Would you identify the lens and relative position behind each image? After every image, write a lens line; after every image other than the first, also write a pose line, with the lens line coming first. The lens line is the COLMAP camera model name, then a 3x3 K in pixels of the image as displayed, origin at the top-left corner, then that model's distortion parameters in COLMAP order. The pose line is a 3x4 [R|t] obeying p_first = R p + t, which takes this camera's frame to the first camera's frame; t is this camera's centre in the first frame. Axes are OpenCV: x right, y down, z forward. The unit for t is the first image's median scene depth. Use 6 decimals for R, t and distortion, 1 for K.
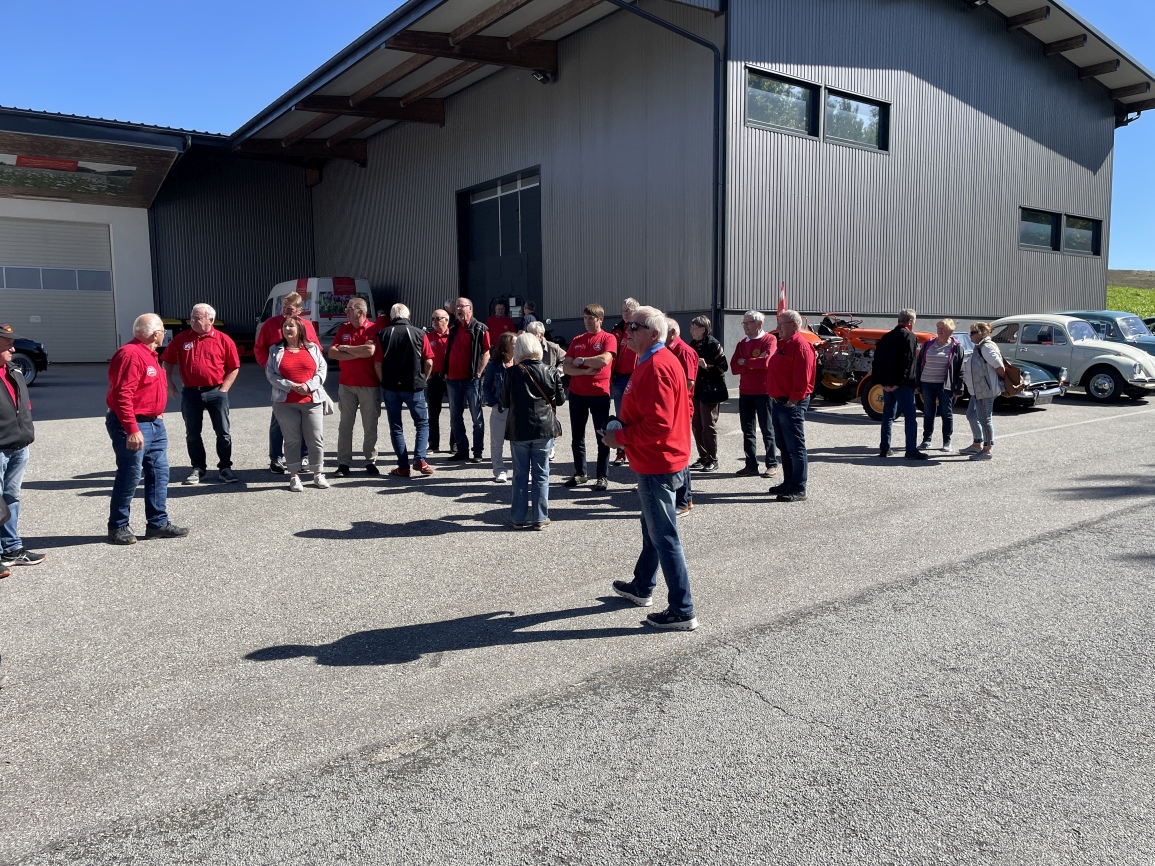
lens RADIAL K [[881.6, 0, 577.5], [0, 881.6, 433.0], [0, 0, 1]] dist [0.042657, -0.056414]
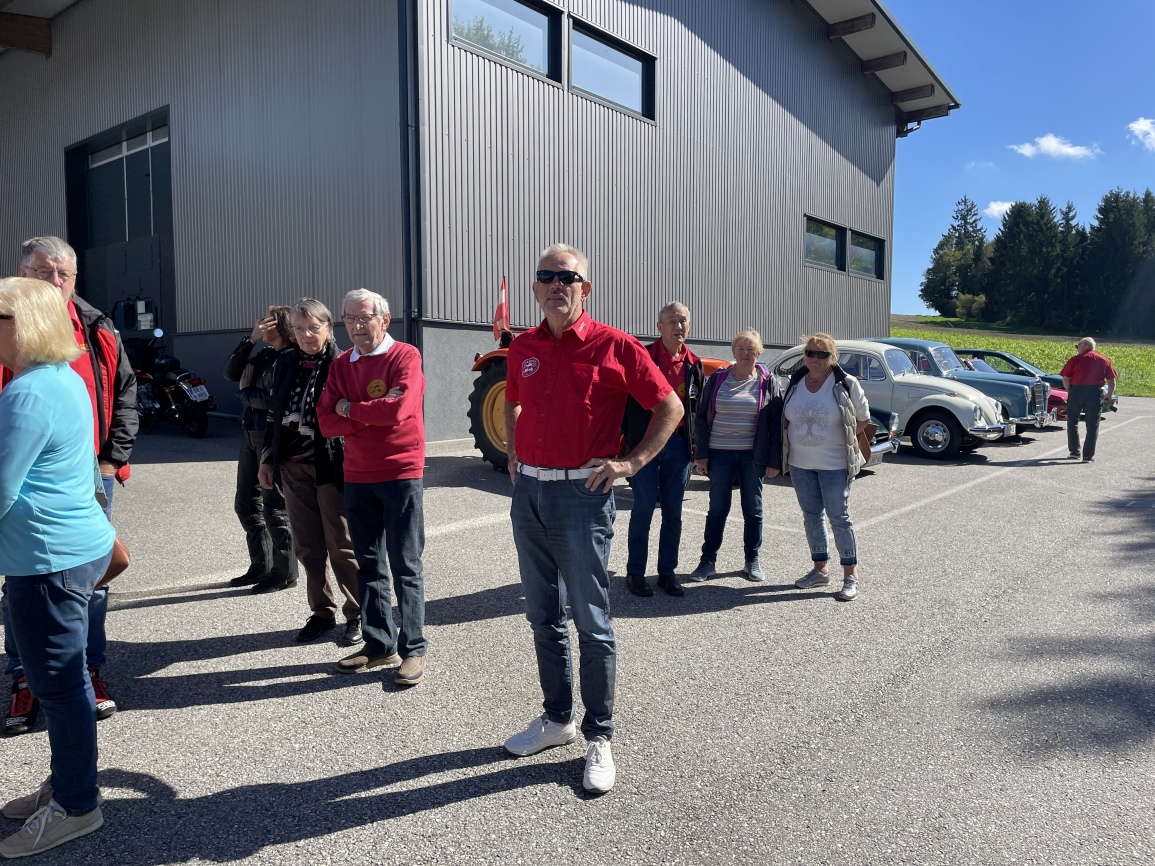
lens RADIAL K [[881.6, 0, 577.5], [0, 881.6, 433.0], [0, 0, 1]] dist [0.042657, -0.056414]
pose [[0.969458, -0.001943, 0.245250, 0.100921], [0.010442, 0.999389, -0.033356, -0.028171], [-0.245035, 0.034899, 0.968886, 0.293654]]
